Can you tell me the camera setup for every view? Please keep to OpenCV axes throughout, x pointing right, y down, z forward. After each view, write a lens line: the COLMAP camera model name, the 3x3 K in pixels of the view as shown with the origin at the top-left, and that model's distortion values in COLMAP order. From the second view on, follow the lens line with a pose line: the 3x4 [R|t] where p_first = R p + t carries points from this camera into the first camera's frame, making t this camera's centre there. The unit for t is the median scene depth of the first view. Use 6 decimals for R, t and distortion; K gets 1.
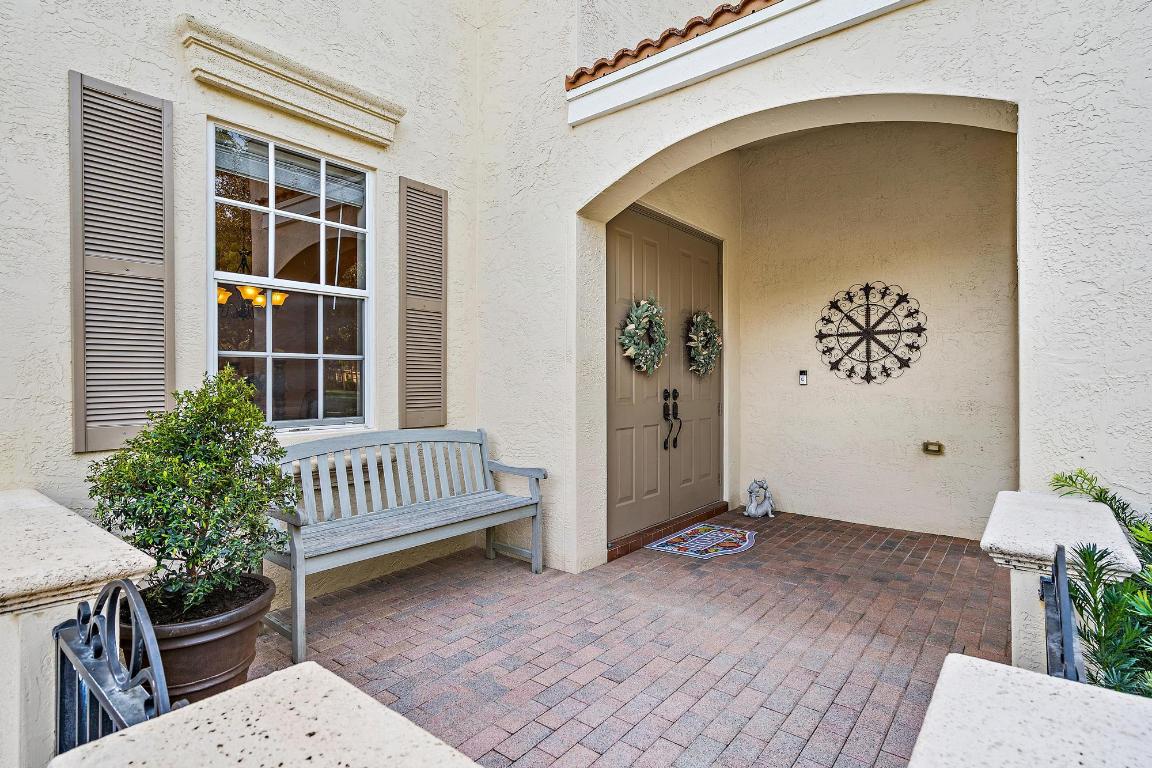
lens RADIAL K [[581.5, 0, 576.0], [0, 581.5, 384.0], [0, 0, 1]] dist [-0.000375, 0.000207]
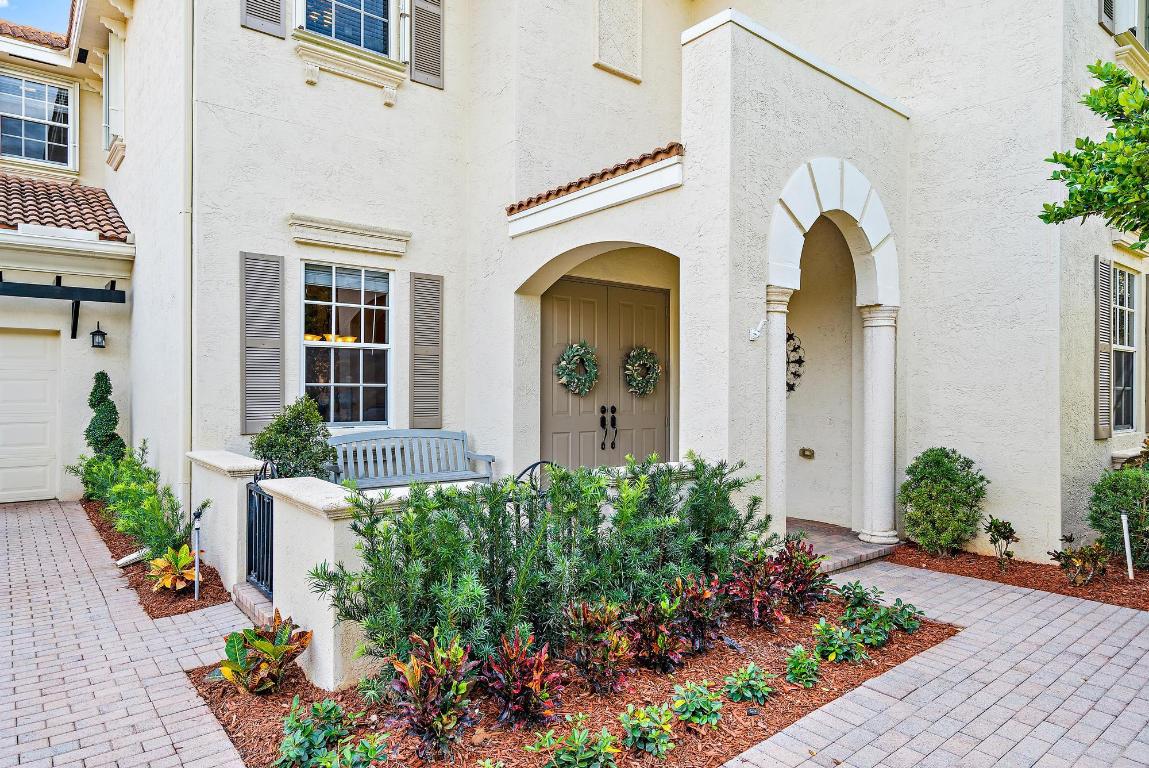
lens RADIAL K [[682.9, 0, 573.0], [0, 682.9, 395.7], [0, 0, 1]] dist [-0.000062, -0.000166]
pose [[0.977511, 0.007044, -0.210769, 0.546392], [-0.006841, 0.999975, 0.001693, -0.021880], [0.210775, -0.000213, 0.977535, -0.764719]]
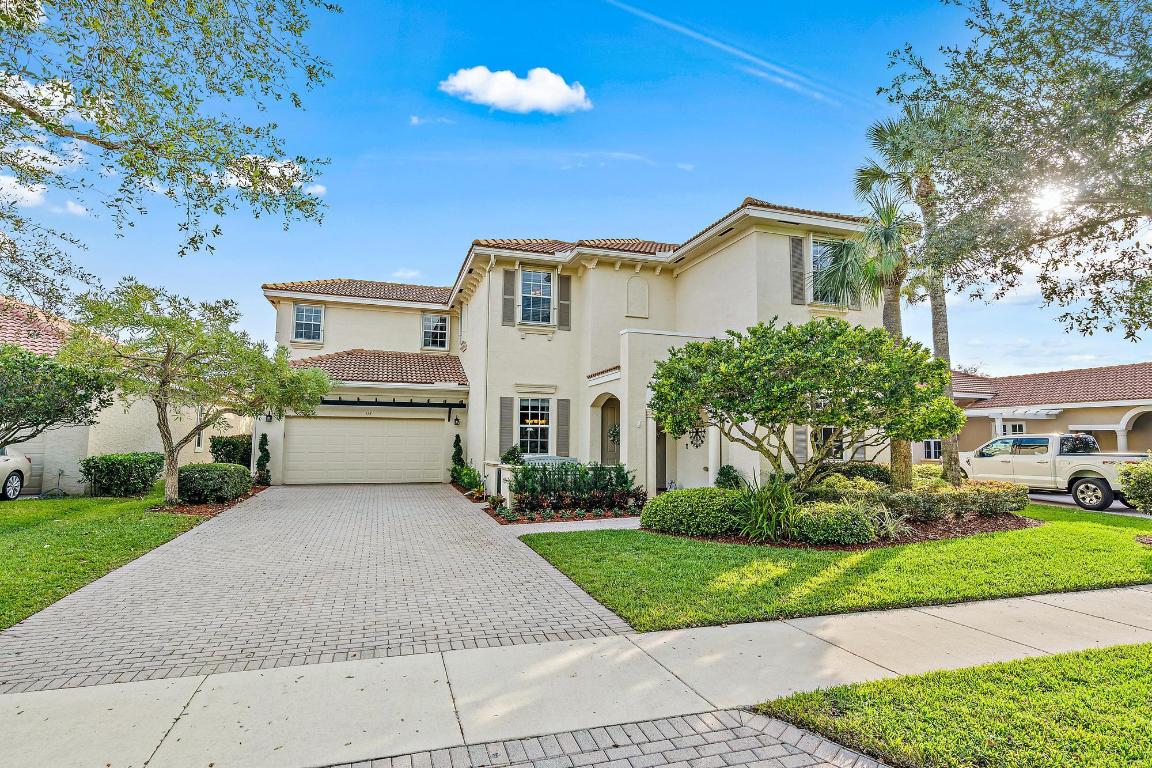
lens RADIAL K [[607.5, 0, 576.0], [0, 607.5, 384.0], [0, 0, 1]] dist [0.001256, 0.000205]
pose [[0.830457, -0.040598, -0.555602, 2.415660], [-0.015607, 0.995254, -0.096050, -0.028149], [0.556865, 0.088436, 0.825882, -2.773429]]
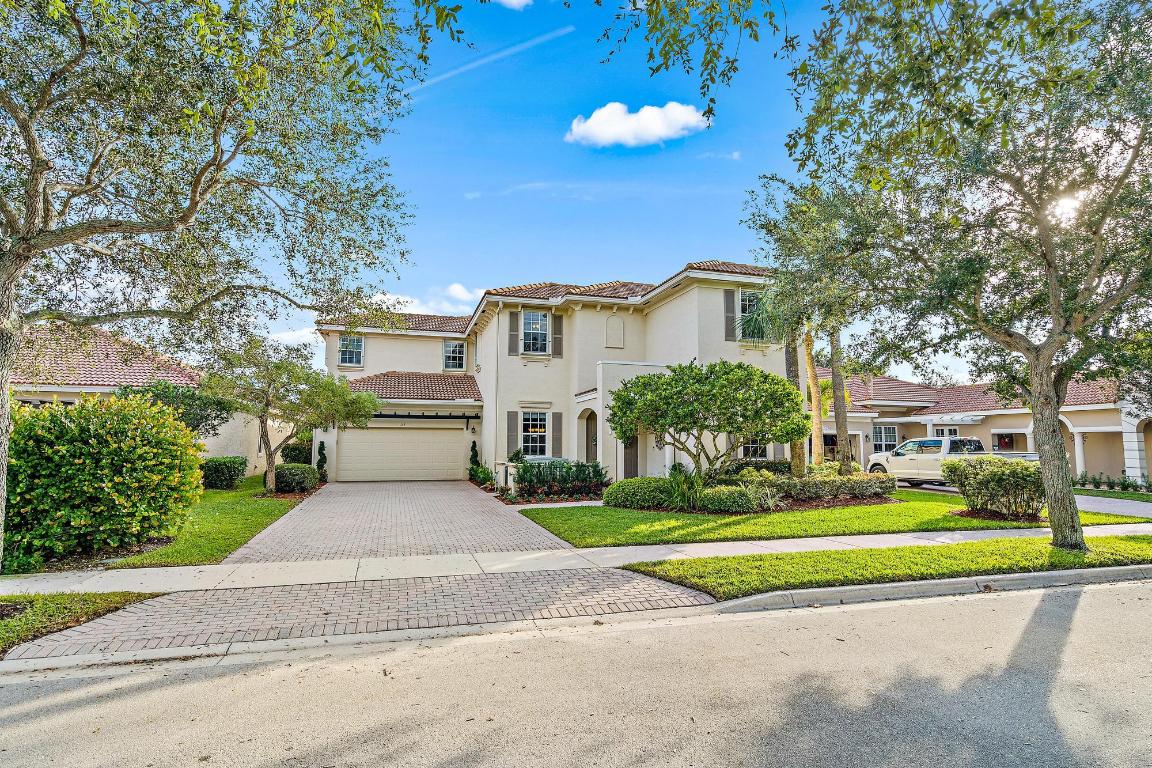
lens RADIAL K [[607.5, 0, 576.0], [0, 607.5, 384.0], [0, 0, 1]] dist [0.001256, 0.000205]
pose [[0.818276, -0.052377, -0.572435, 3.299954], [-0.009111, 0.994533, -0.104023, -0.019183], [0.574754, 0.090335, 0.813325, -3.708850]]
